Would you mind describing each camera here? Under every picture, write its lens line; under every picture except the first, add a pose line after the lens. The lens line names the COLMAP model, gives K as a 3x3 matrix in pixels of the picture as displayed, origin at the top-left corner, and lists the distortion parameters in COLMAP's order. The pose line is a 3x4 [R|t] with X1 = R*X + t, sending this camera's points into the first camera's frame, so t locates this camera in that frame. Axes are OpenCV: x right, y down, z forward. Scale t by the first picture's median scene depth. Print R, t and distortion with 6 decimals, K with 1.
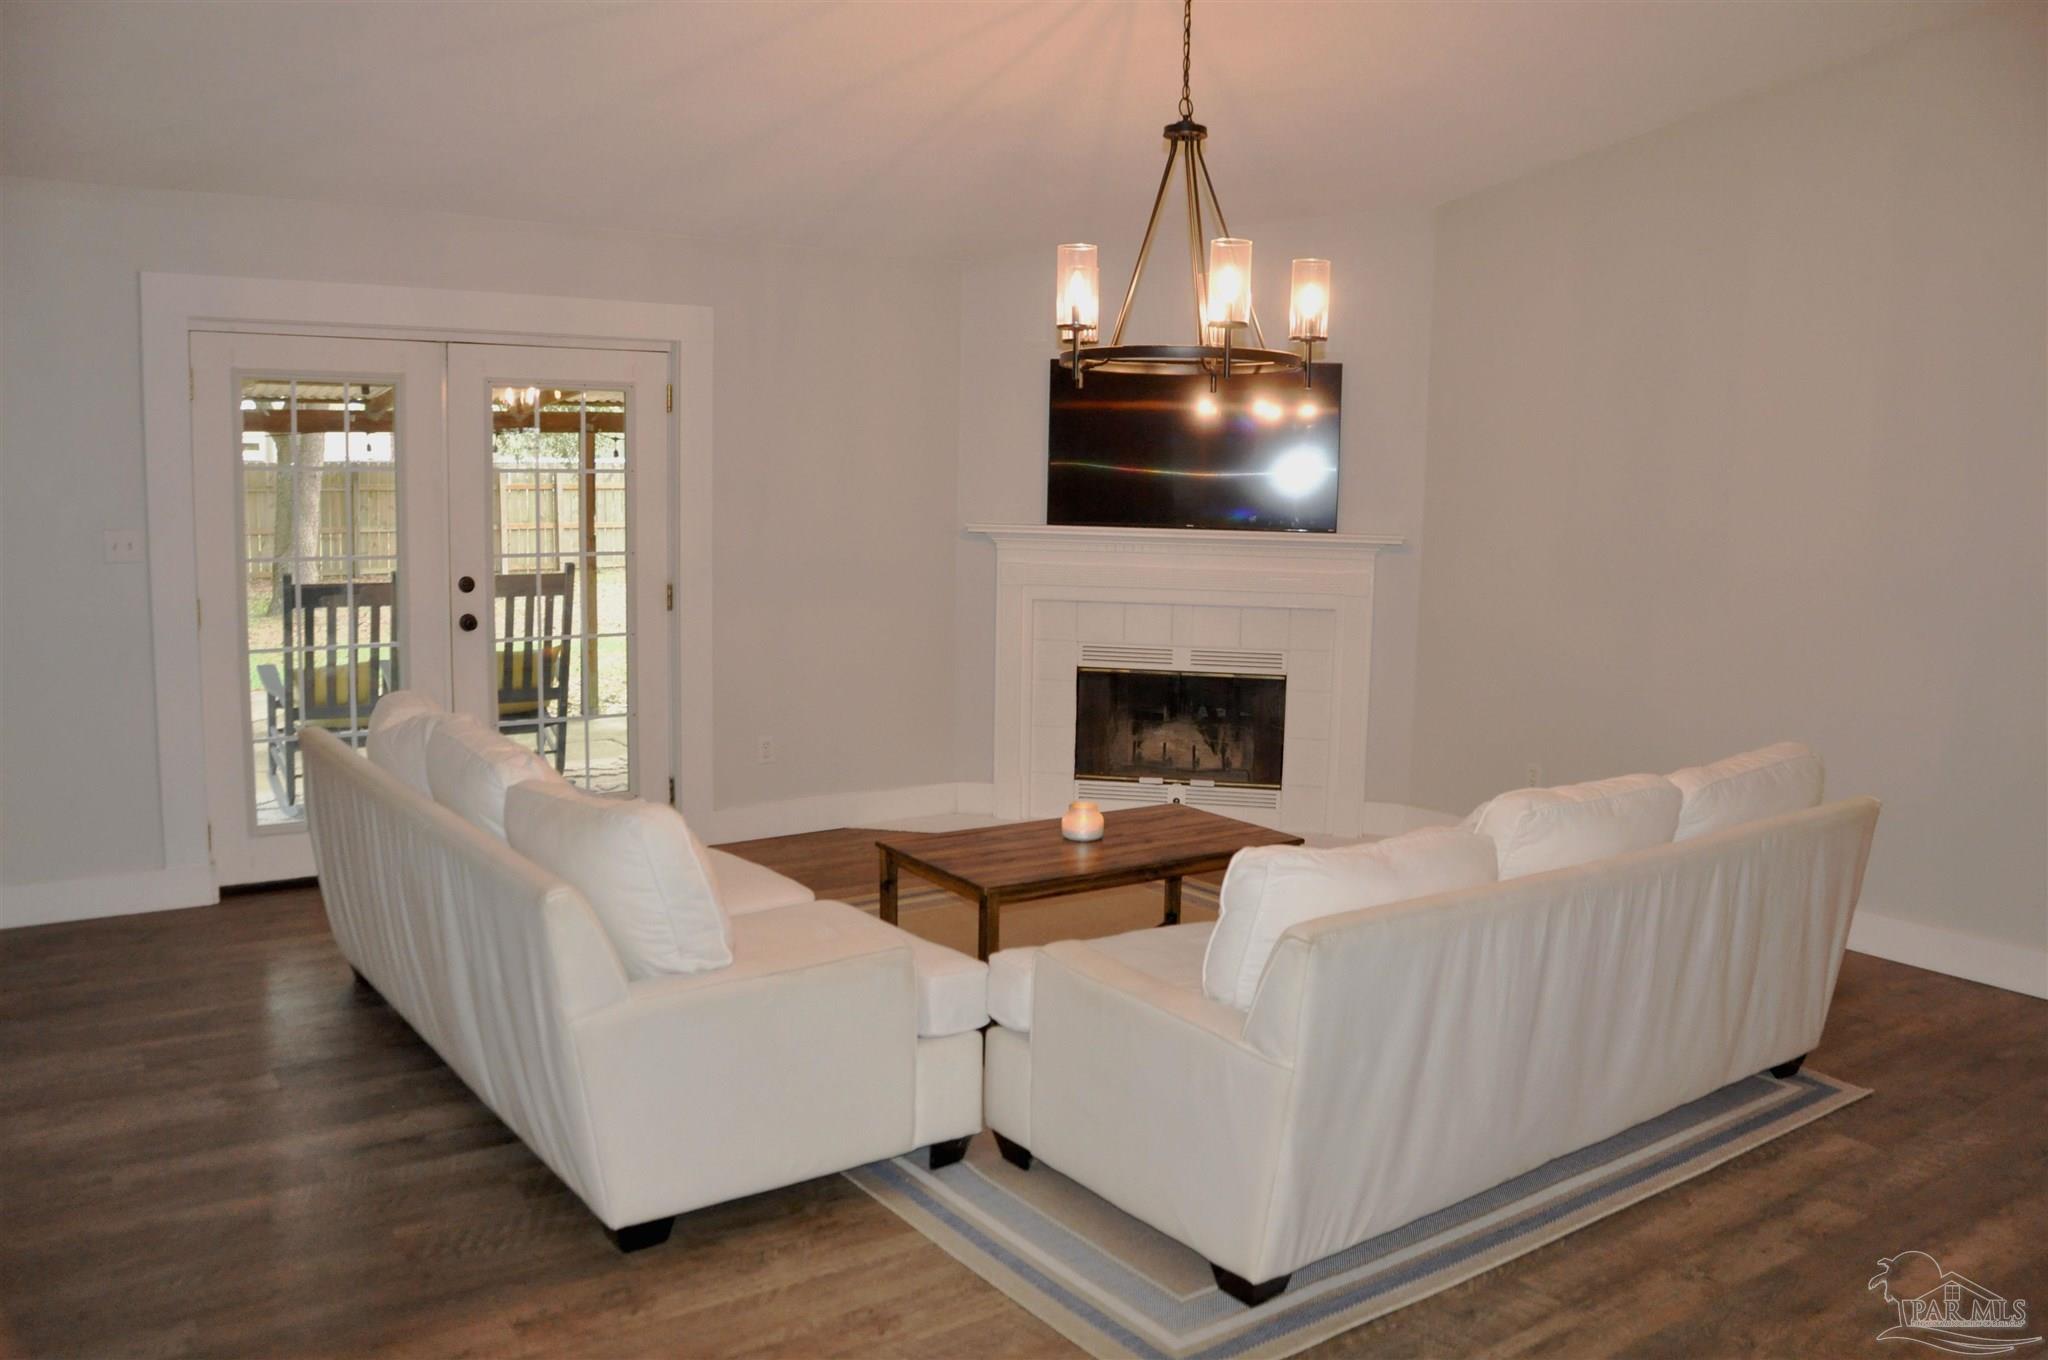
lens RADIAL K [[1578.2, 0, 1021.2], [0, 1578.2, 677.2], [0, 0, 1]] dist [-0.137366, 0.057582]
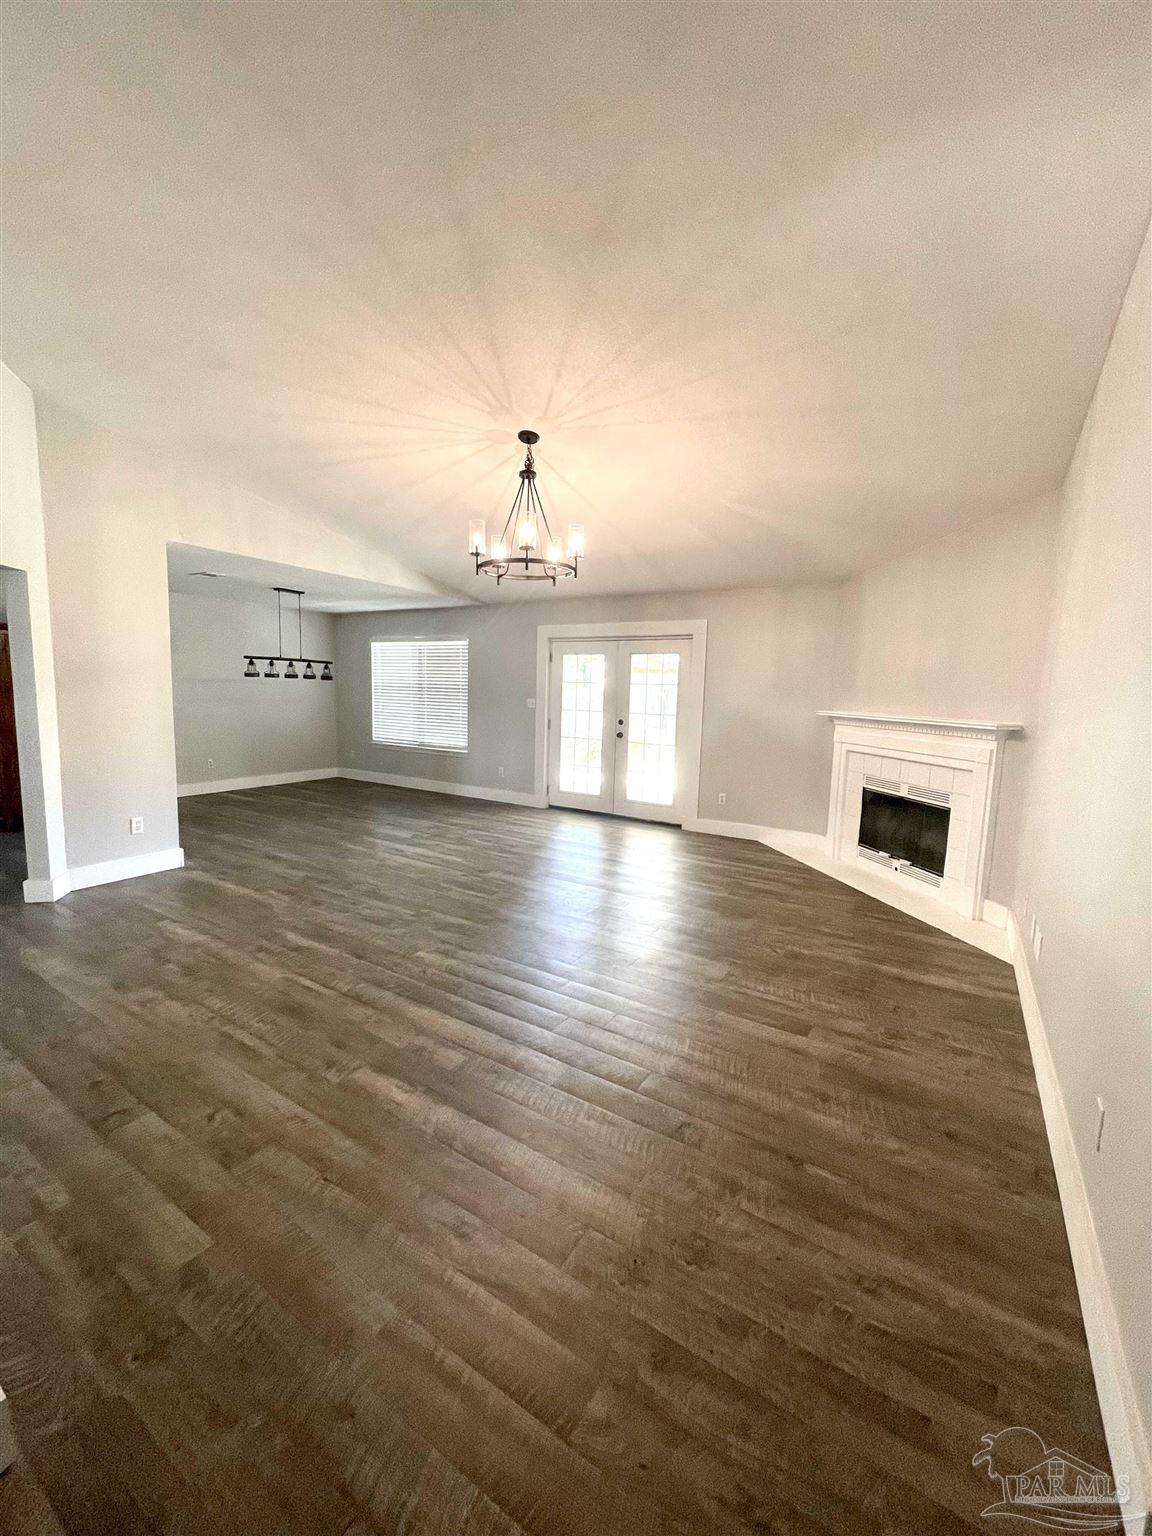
lens RADIAL K [[622.4, 0, 572.5], [0, 622.4, 766.4], [0, 0, 1]] dist [-0.000290, -0.000010]
pose [[0.400042, 0.113413, -0.909452, 0.799323], [-0.131140, 0.989186, 0.065671, -0.048258], [0.907066, 0.092995, 0.410589, 0.495767]]
